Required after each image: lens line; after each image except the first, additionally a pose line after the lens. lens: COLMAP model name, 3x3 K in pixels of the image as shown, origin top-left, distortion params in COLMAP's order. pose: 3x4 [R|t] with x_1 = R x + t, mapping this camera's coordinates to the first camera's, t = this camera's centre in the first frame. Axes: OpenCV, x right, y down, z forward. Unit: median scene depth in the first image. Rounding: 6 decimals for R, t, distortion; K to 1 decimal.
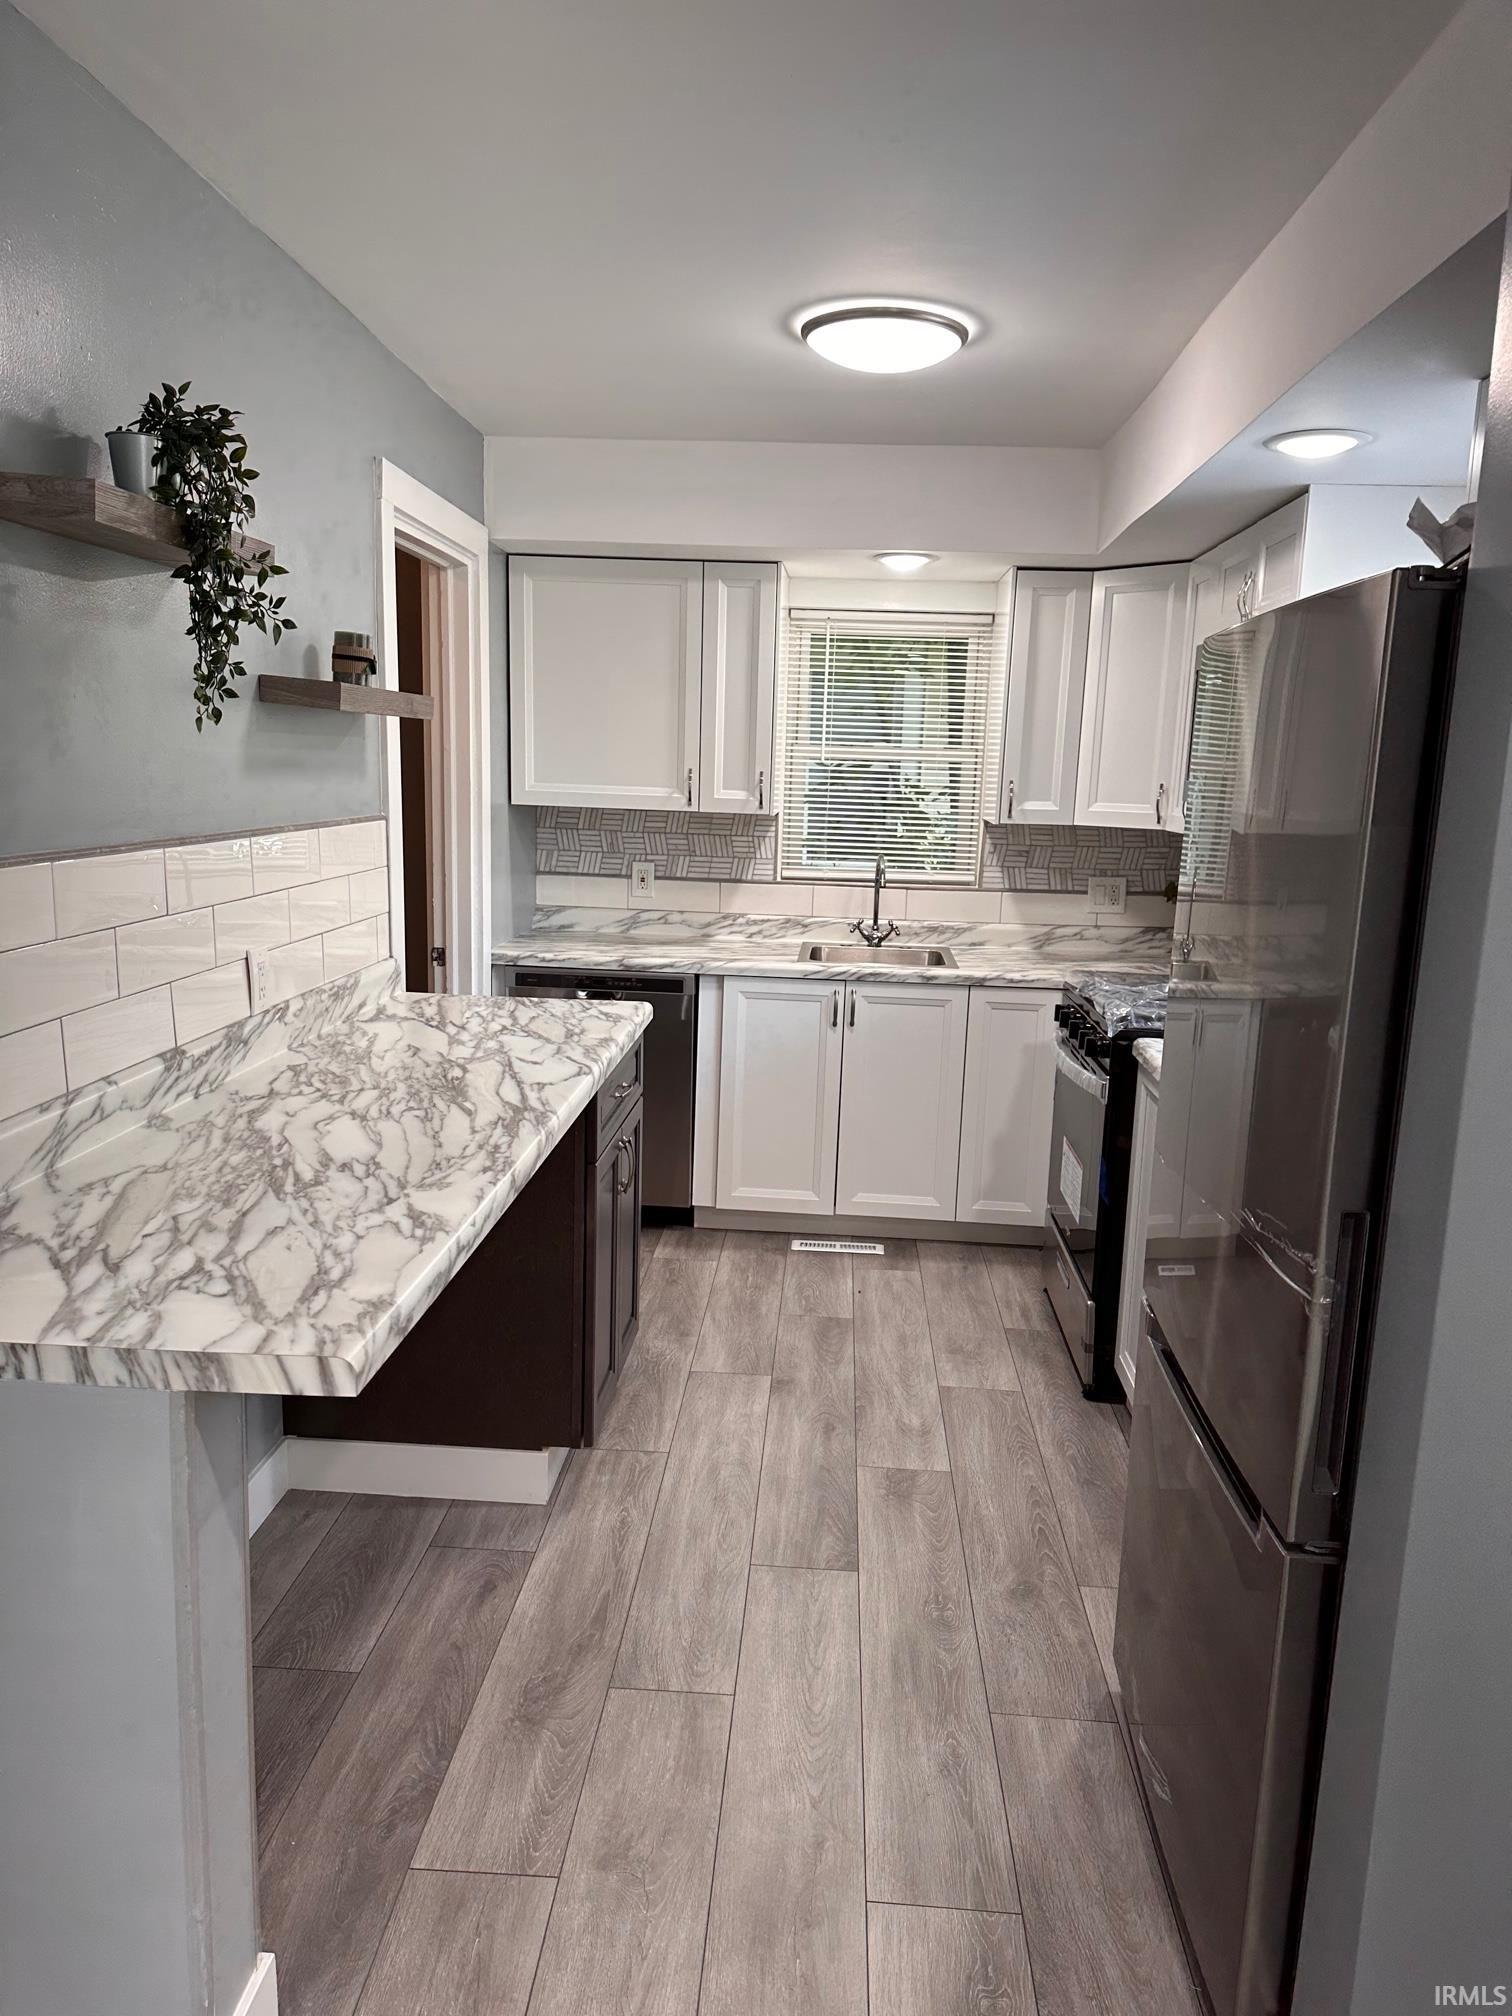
lens RADIAL K [[1421.2, 0, 773.1], [0, 1421.2, 1016.8], [0, 0, 1]] dist [0.087614, -0.119637]
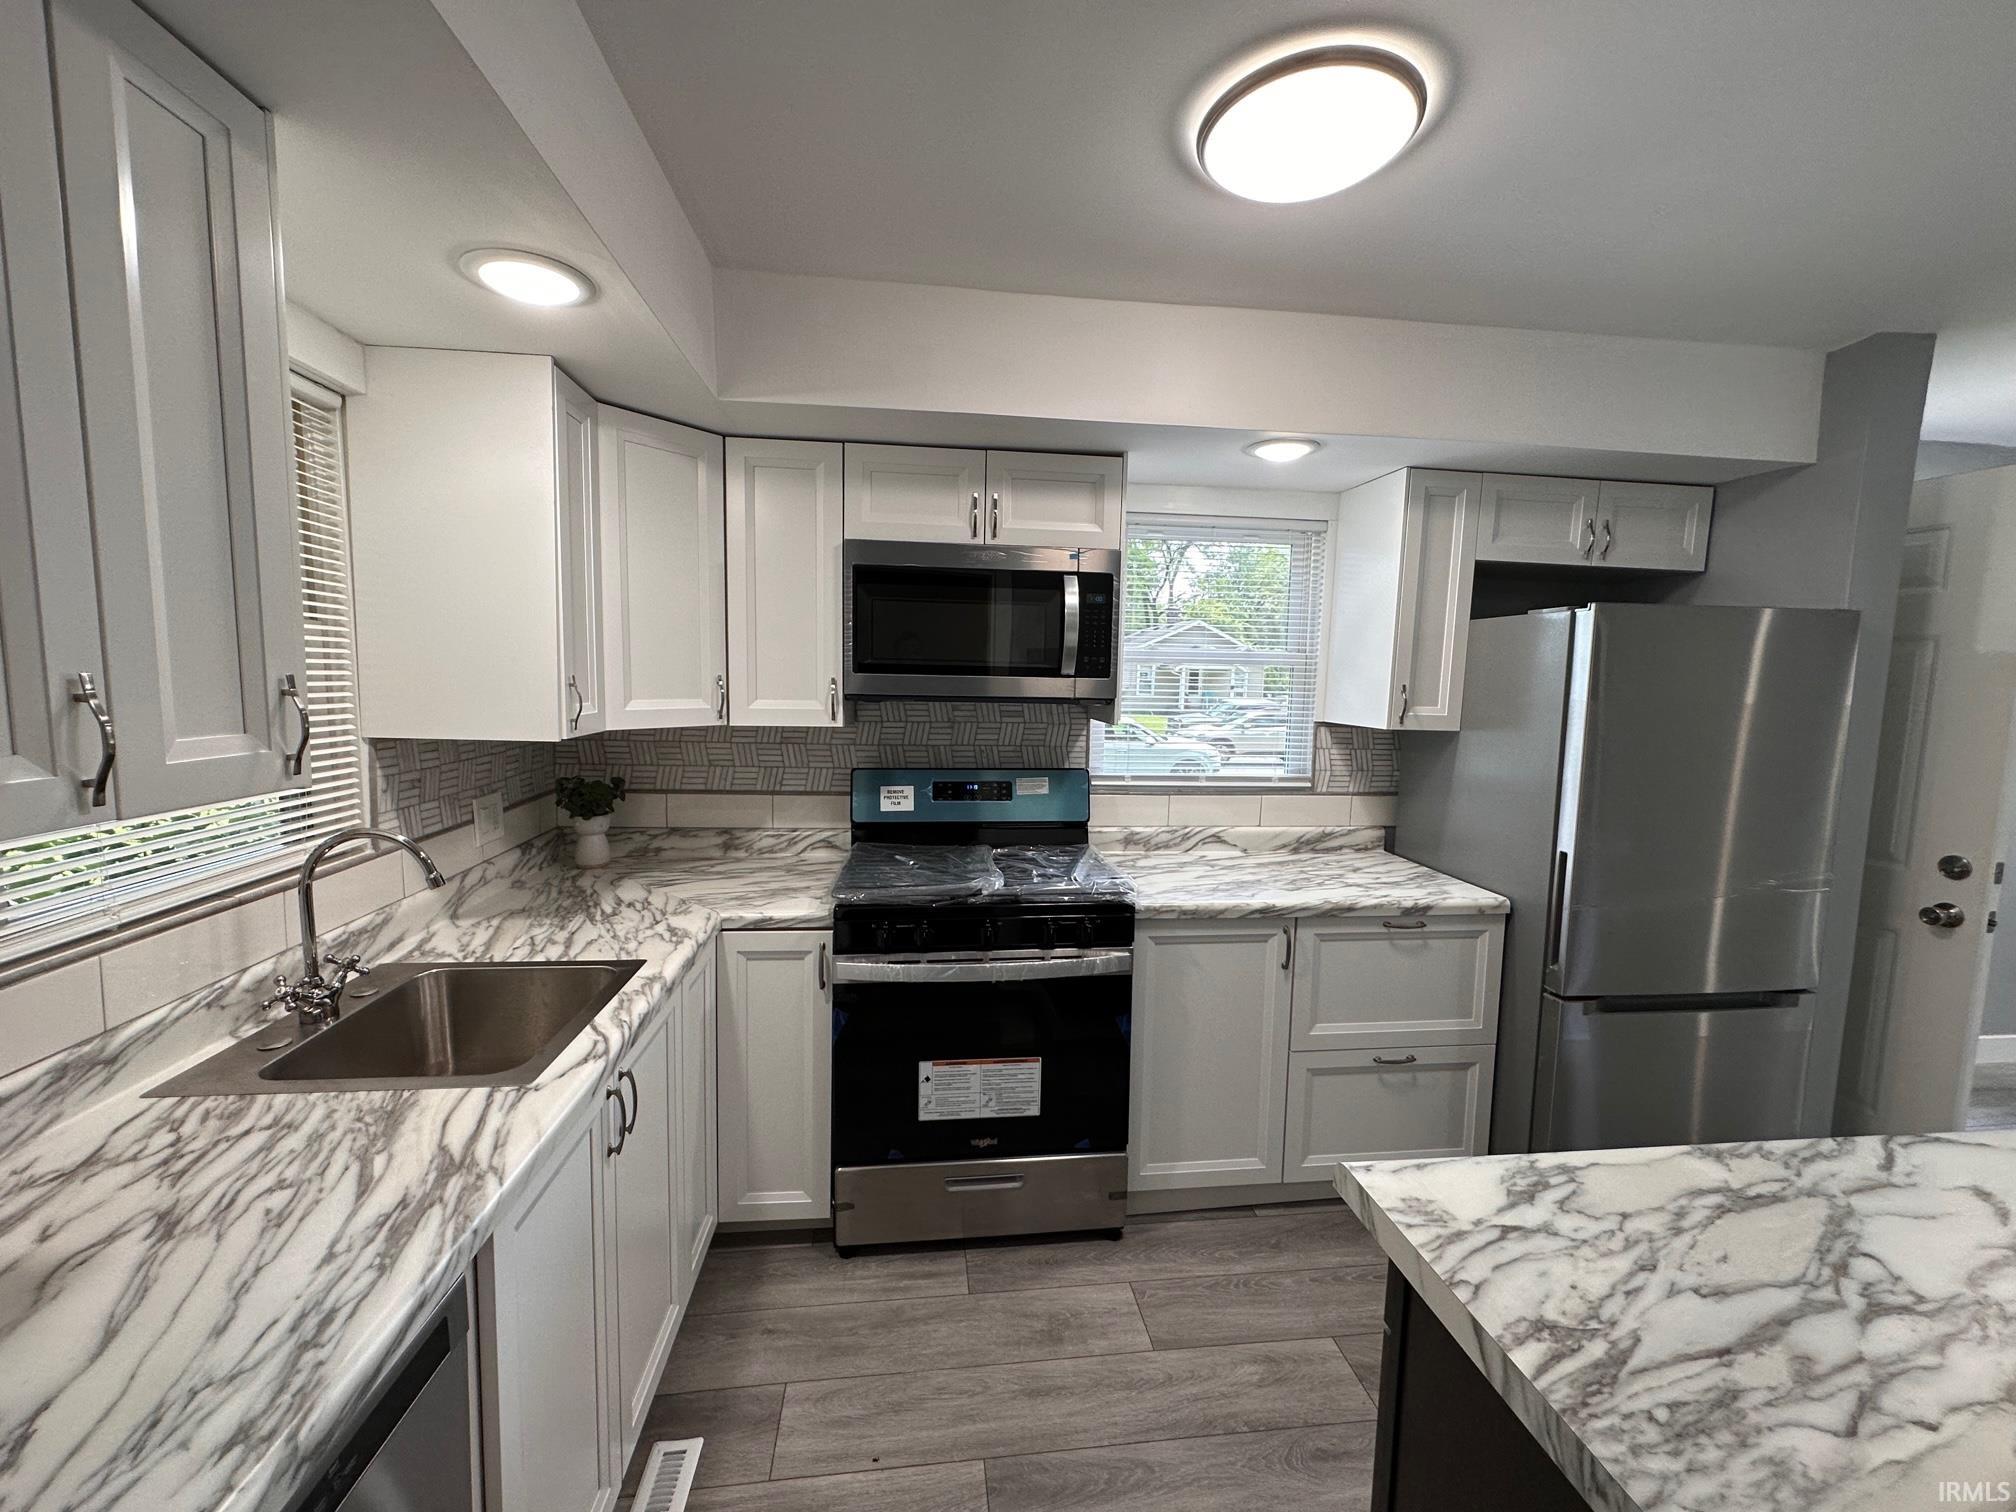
lens RADIAL K [[803.4, 0, 1008.0], [0, 803.4, 754.9], [0, 0, 1]] dist [-0.002482, 0.001179]
pose [[-0.170320, -0.134777, 0.976128, -0.422446], [0.140614, 0.977140, 0.159452, -0.165376], [-0.975304, 0.164415, -0.147475, 0.877857]]
